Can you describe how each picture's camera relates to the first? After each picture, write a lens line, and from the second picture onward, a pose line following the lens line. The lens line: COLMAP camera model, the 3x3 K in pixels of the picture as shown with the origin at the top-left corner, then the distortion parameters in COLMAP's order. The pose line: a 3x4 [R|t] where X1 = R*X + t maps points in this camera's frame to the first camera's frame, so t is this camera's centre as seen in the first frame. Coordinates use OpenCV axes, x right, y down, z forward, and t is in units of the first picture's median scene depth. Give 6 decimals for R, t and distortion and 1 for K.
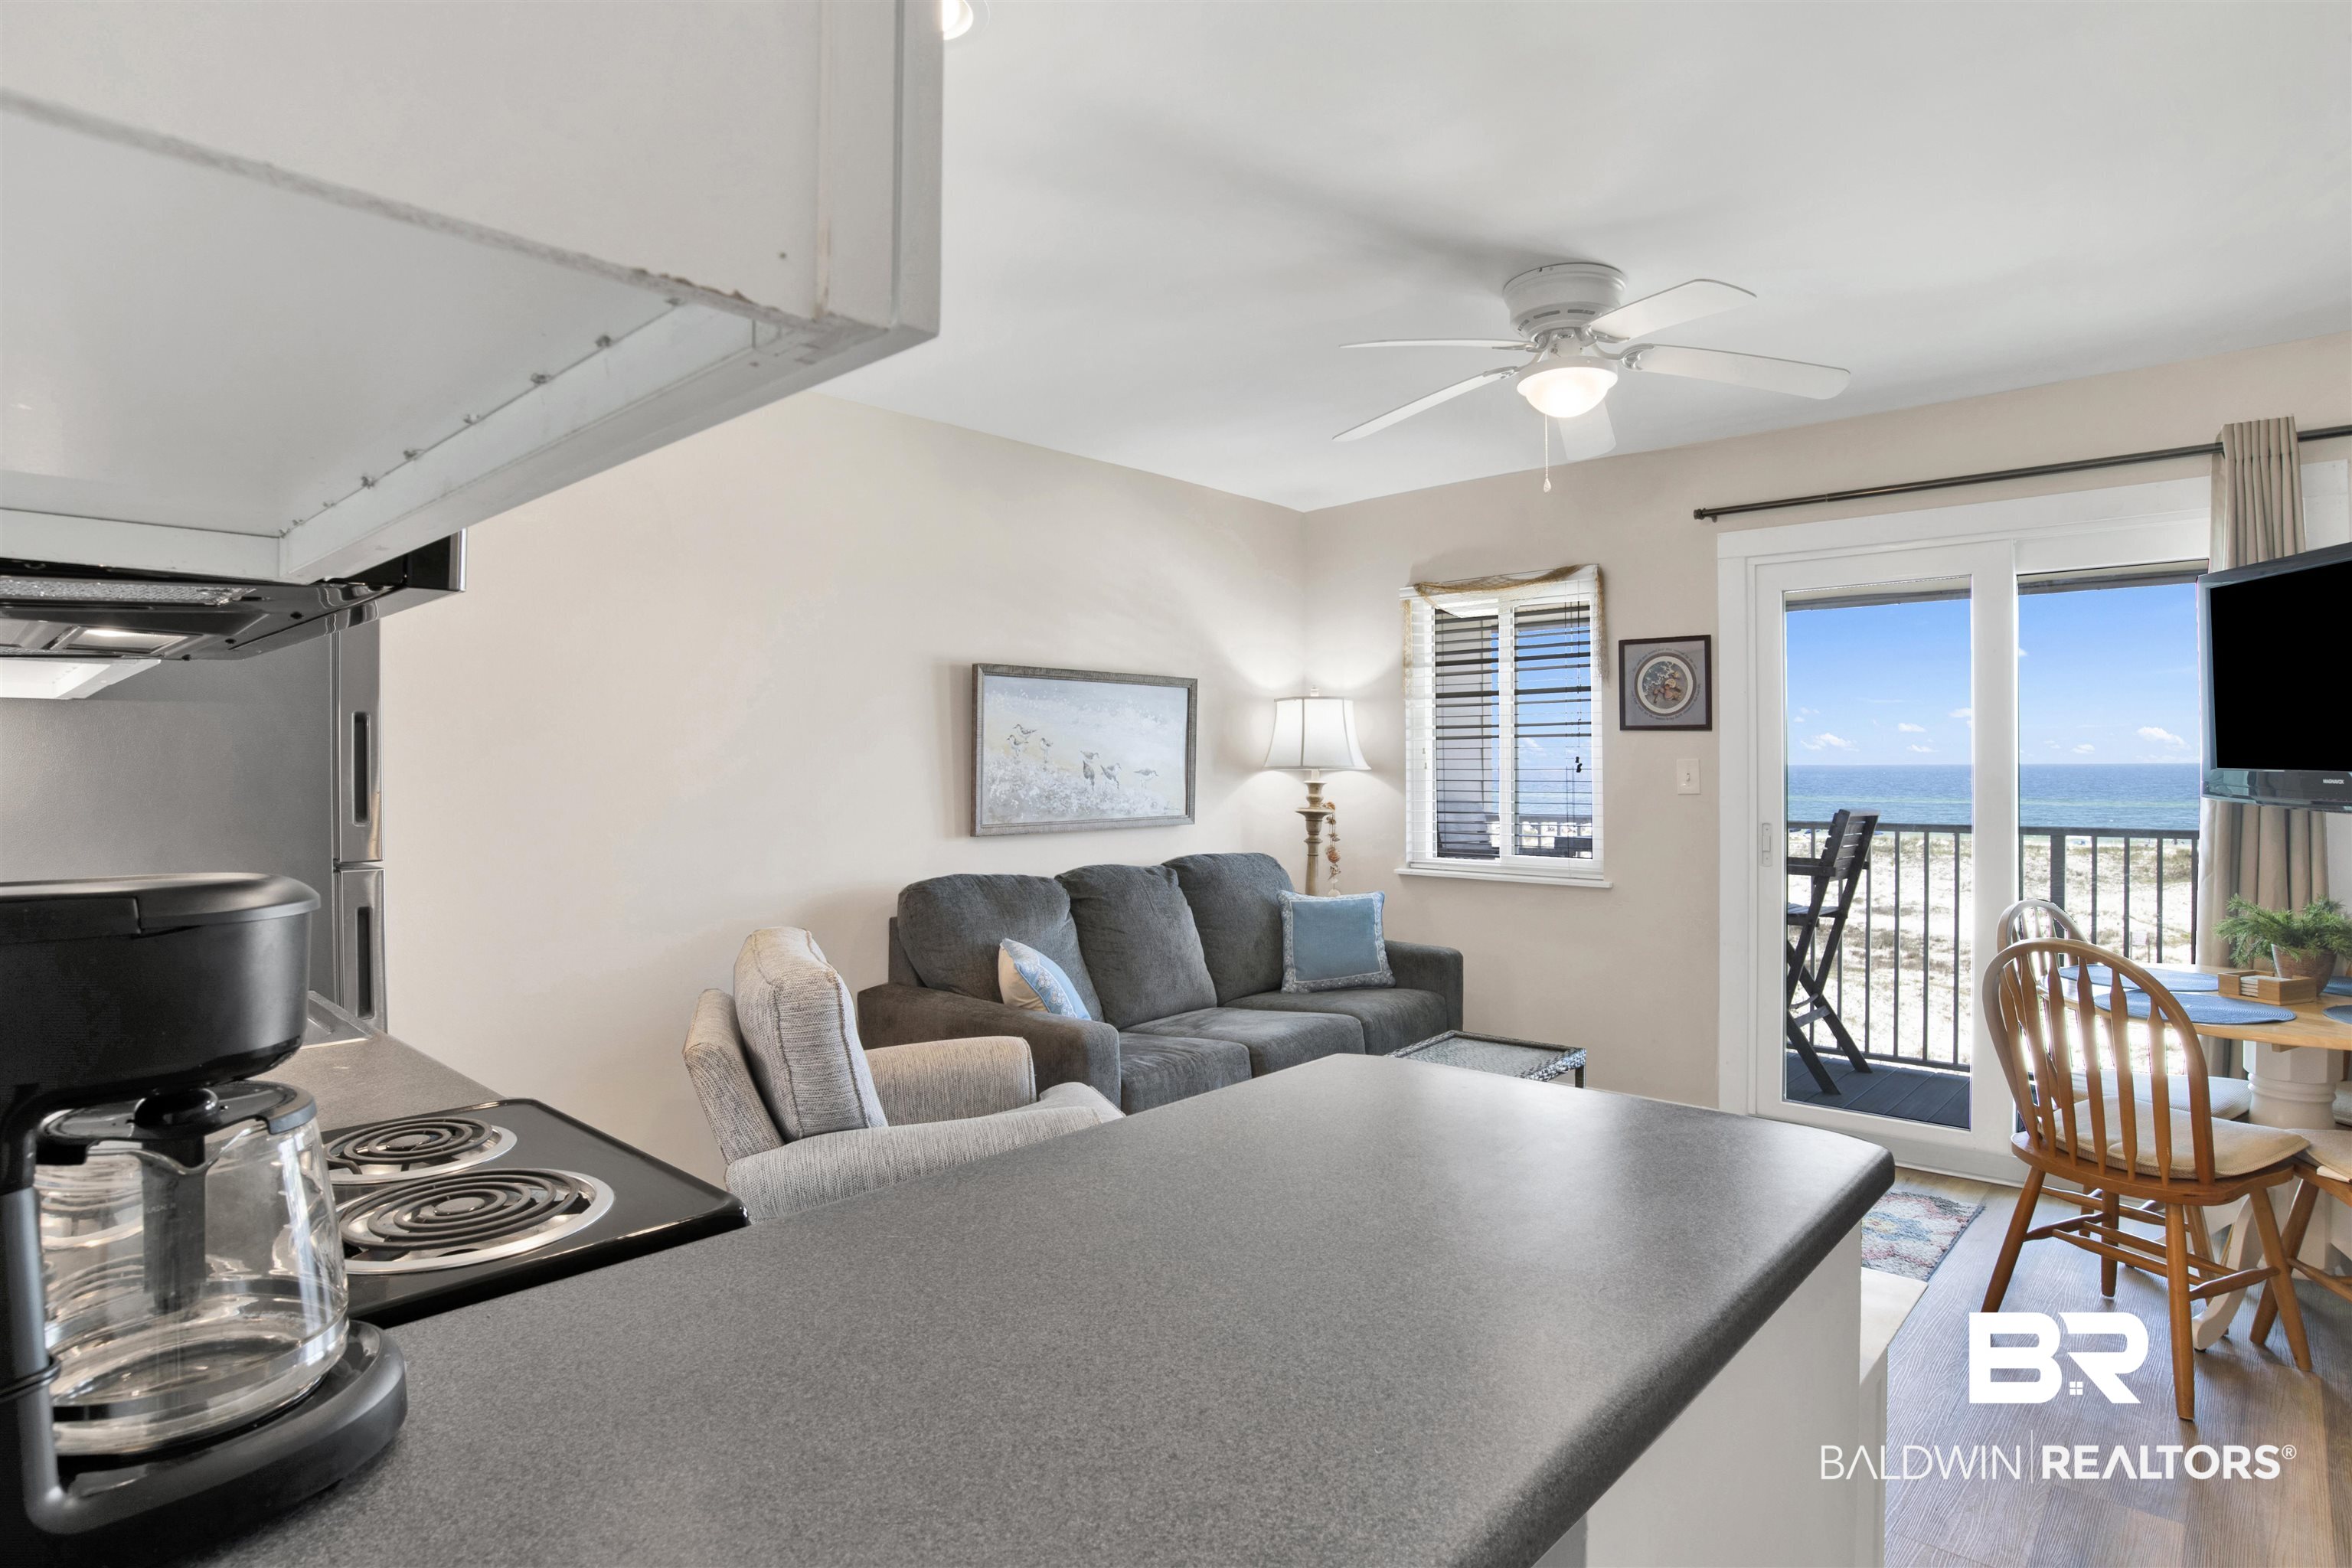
lens RADIAL K [[1239.2, 0, 1207.2], [0, 1239.2, 769.1], [0, 0, 1]] dist [-0.060127, 0.020441]
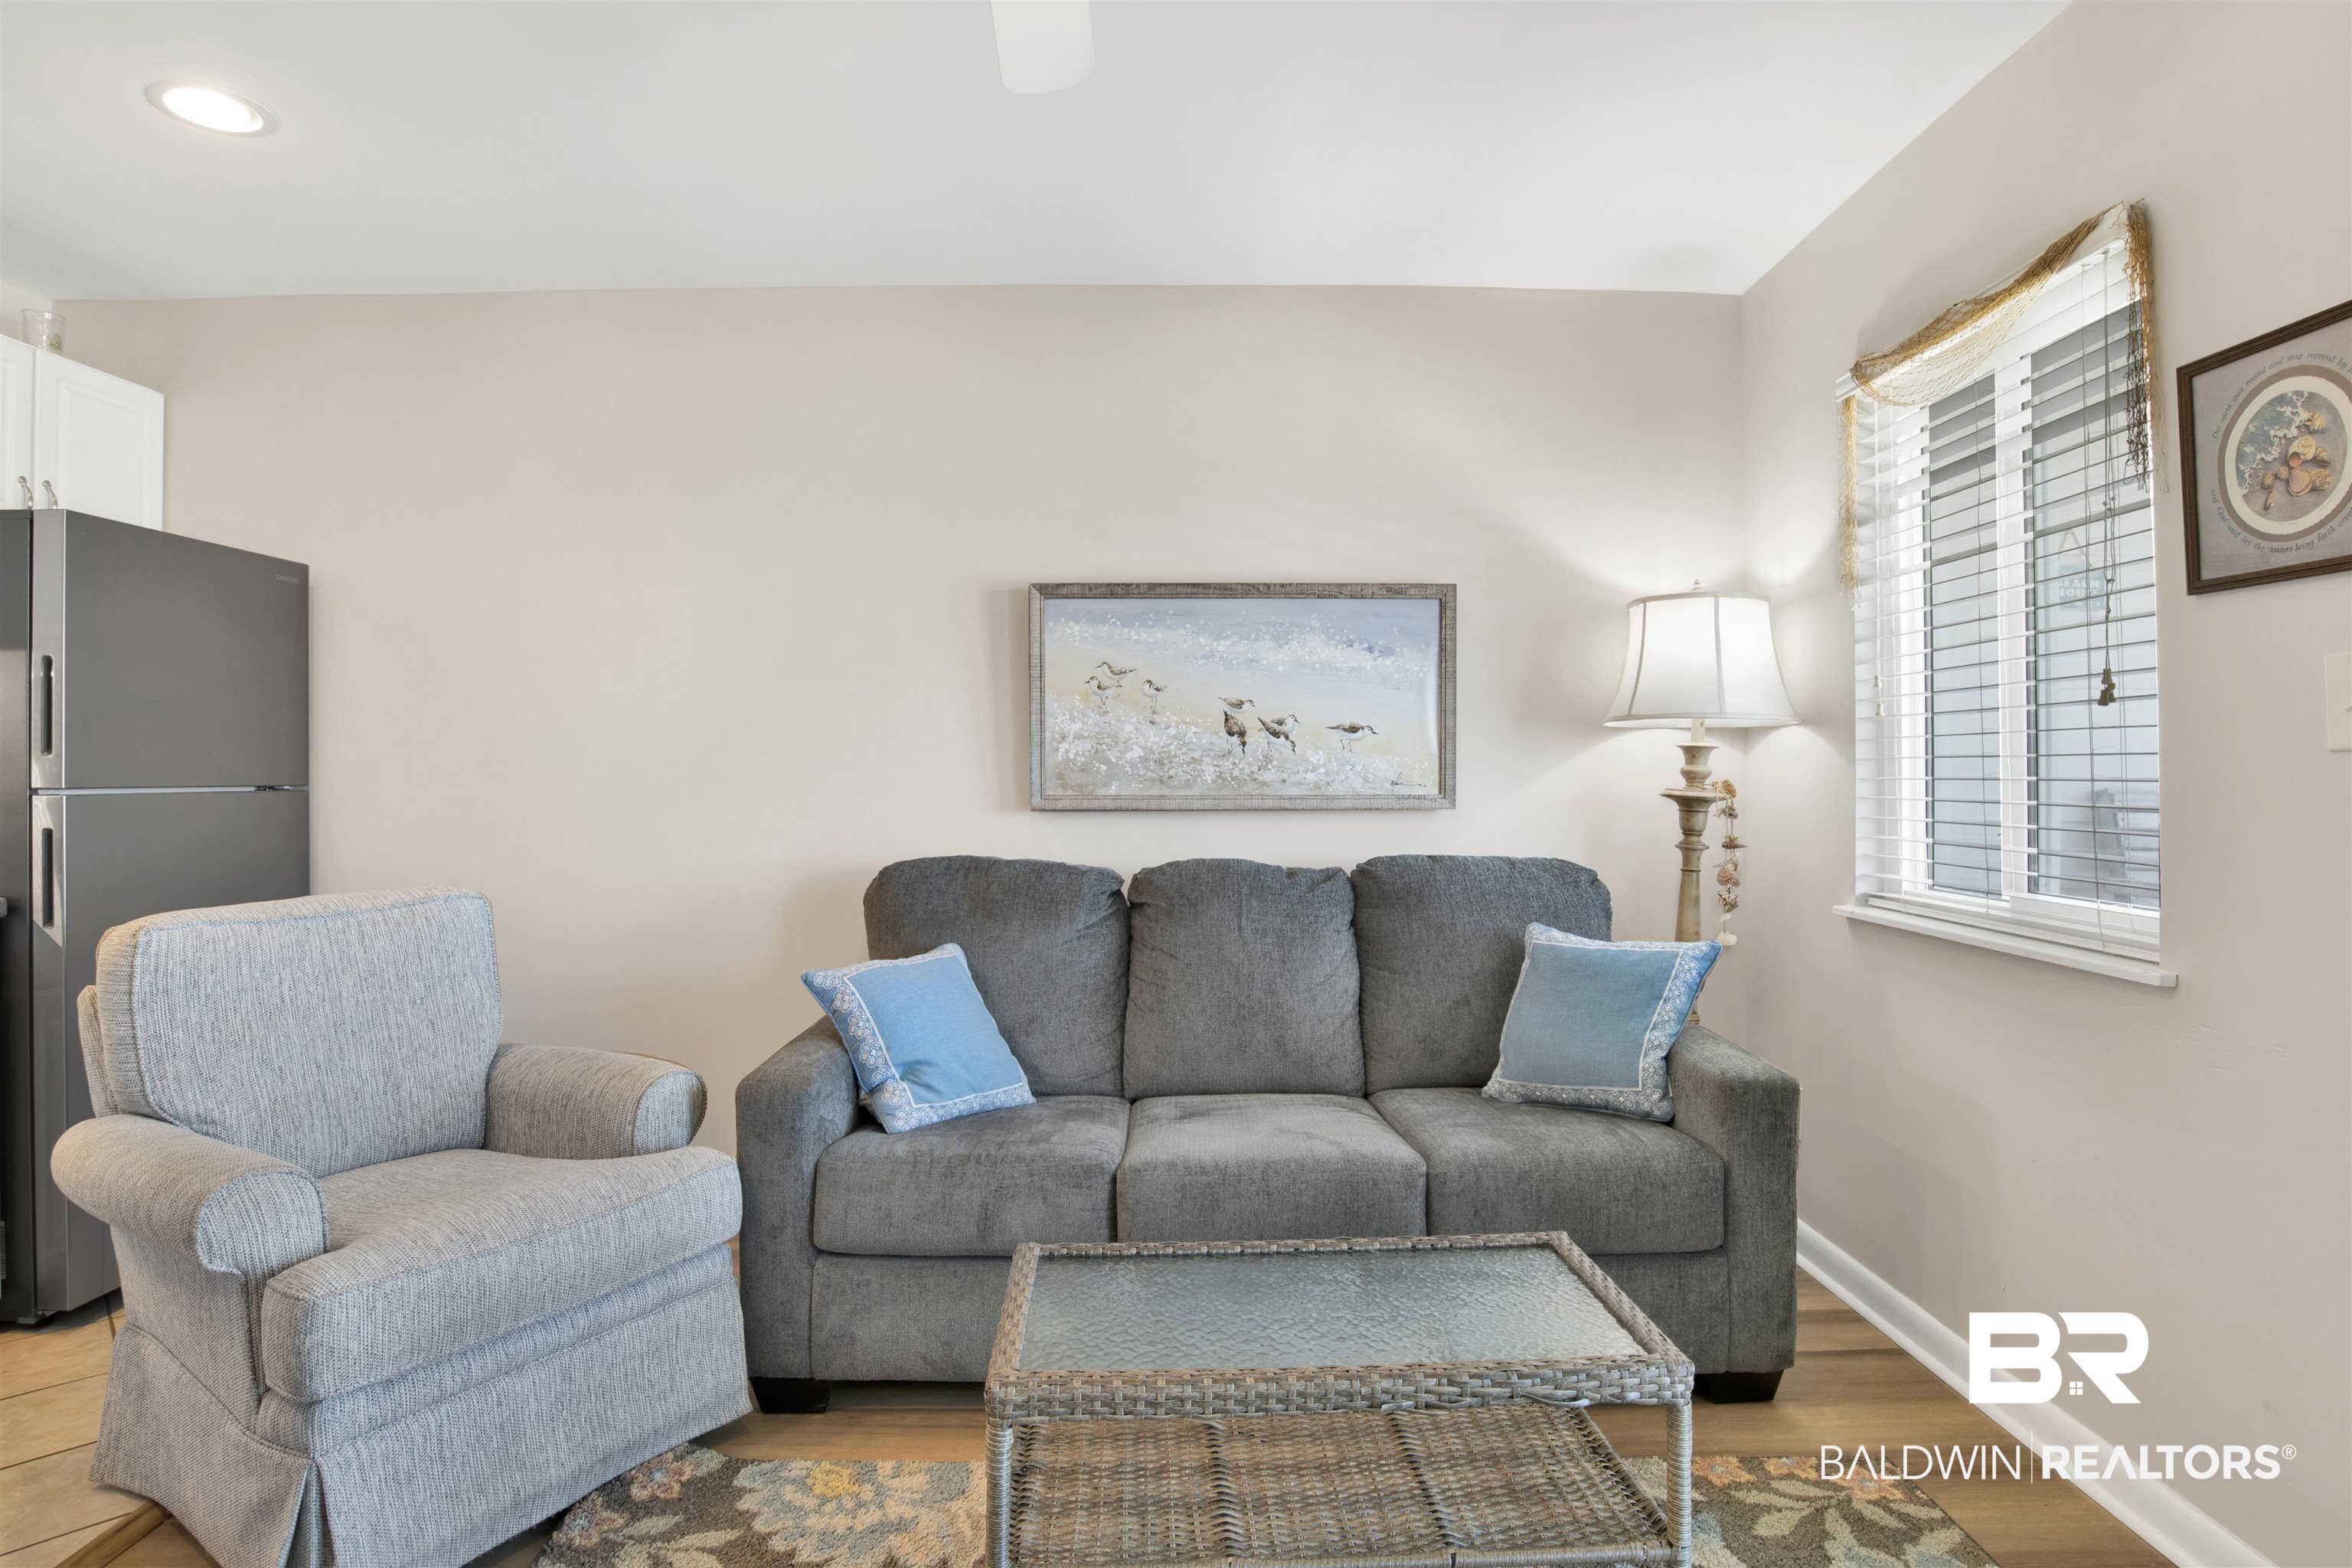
lens RADIAL K [[1239.2, 0, 1207.2], [0, 1239.2, 769.1], [0, 0, 1]] dist [-0.060127, 0.020441]
pose [[0.675343, 0.002123, -0.737500, 0.396766], [-0.003281, 0.999995, -0.000127, 0.025293], [0.737496, 0.002506, 0.675347, 0.492807]]
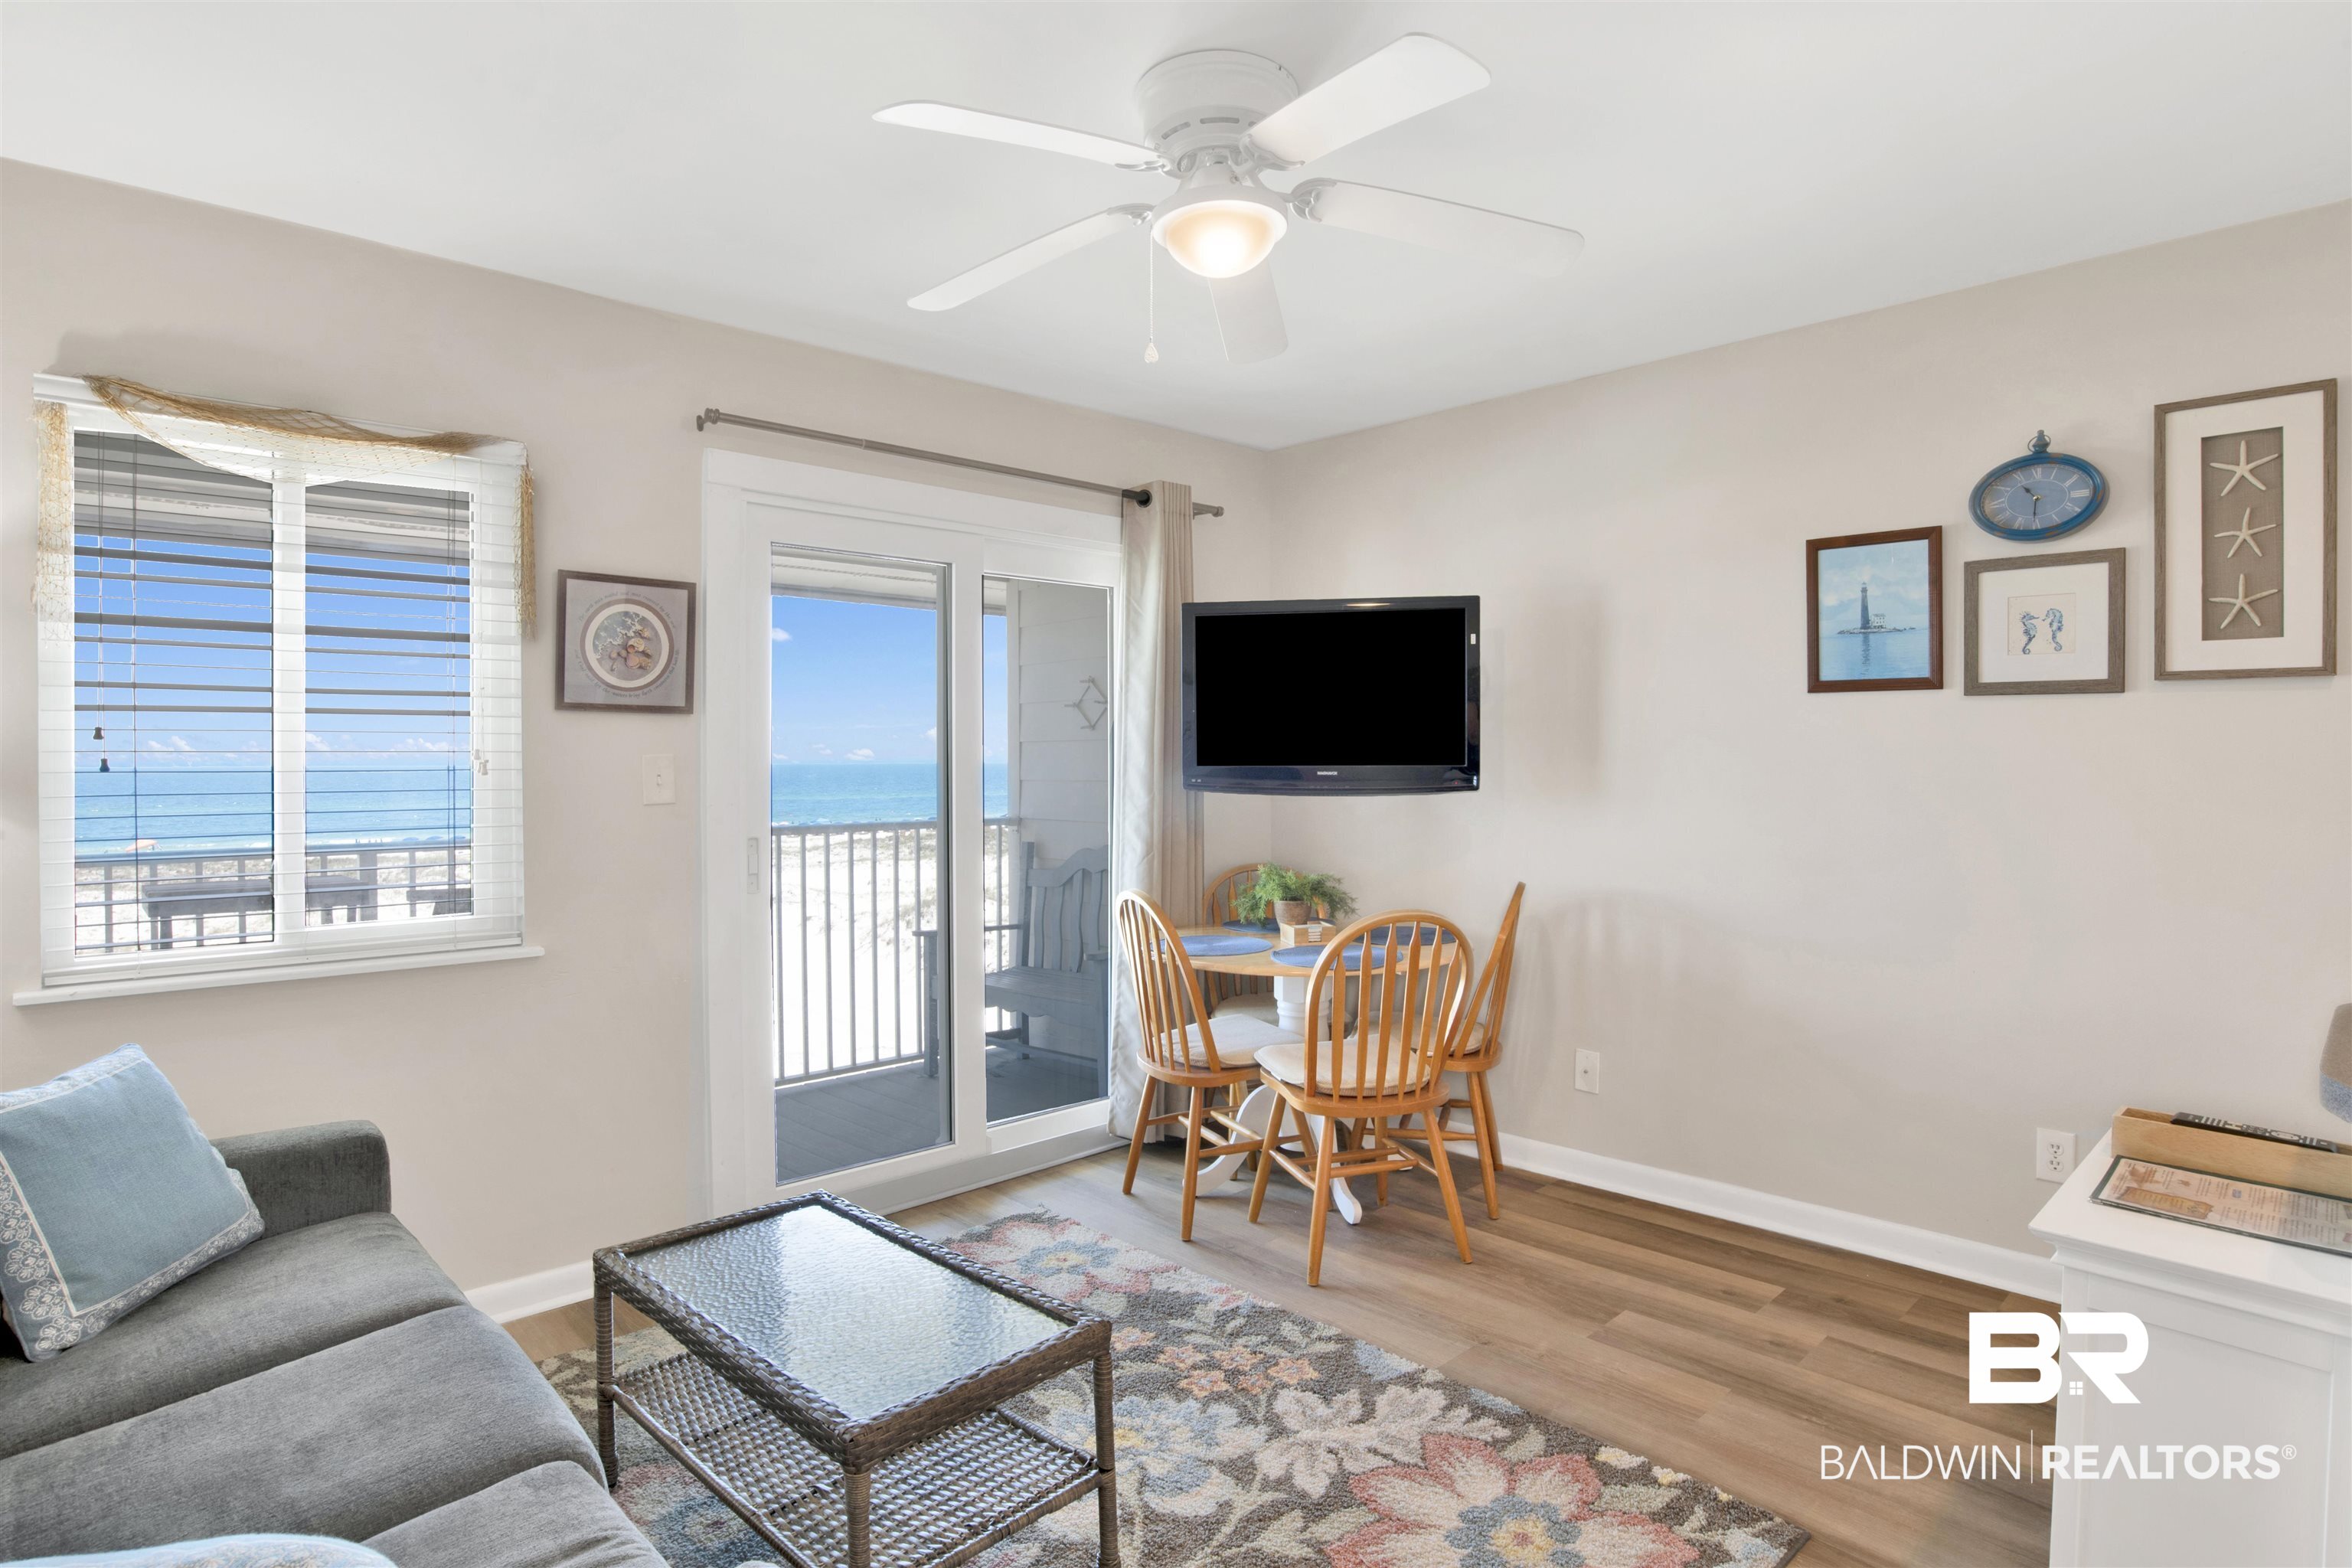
lens RADIAL K [[1257.8, 0, 1208.6], [0, 1257.8, 750.5], [0, 0, 1]] dist [-0.064166, 0.017640]
pose [[0.068495, 0.012656, 0.997571, -0.278738], [0.004272, 0.999907, -0.012979, 0.000070], [-0.997642, 0.005150, 0.068434, 0.599548]]
